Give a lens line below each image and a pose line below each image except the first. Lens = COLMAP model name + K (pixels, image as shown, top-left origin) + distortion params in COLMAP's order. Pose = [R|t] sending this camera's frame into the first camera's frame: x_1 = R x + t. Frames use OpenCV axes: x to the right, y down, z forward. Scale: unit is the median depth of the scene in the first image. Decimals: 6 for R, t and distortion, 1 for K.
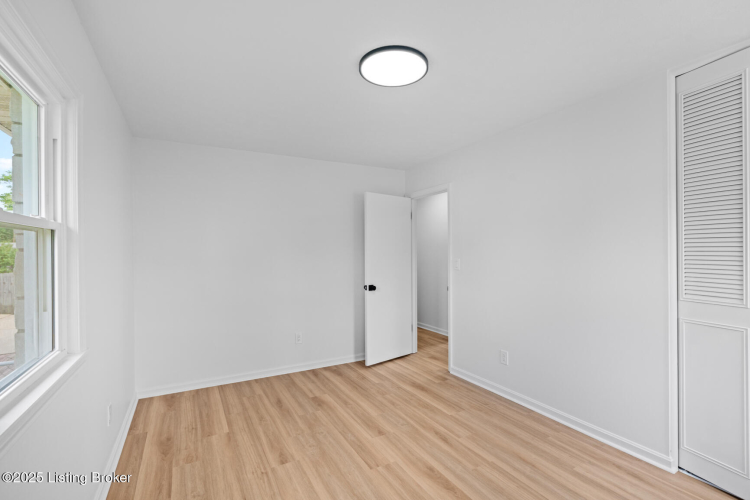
lens RADIAL K [[337.3, 0, 376.0], [0, 337.3, 248.4], [0, 0, 1]] dist [-0.000809, 0.000179]
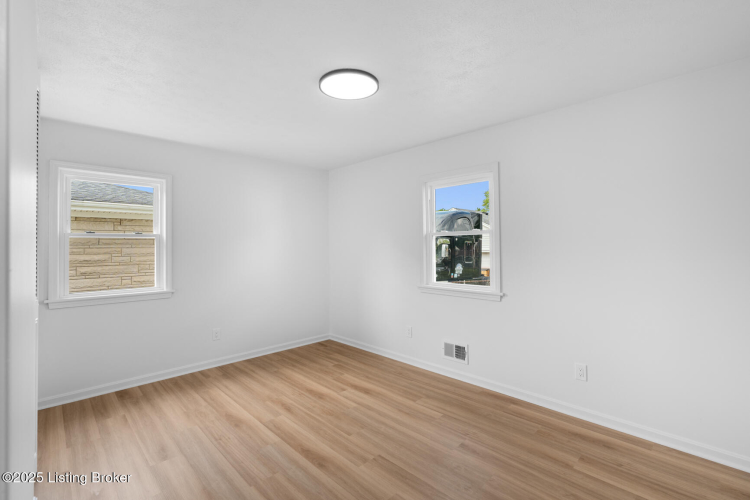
lens RADIAL K [[337.3, 0, 376.0], [0, 337.3, 248.4], [0, 0, 1]] dist [-0.000809, 0.000179]
pose [[-0.964030, 0.012636, -0.265493, 0.253433], [0.016560, 0.999784, -0.012546, 0.034059], [0.265277, -0.016491, -0.964031, 1.940990]]
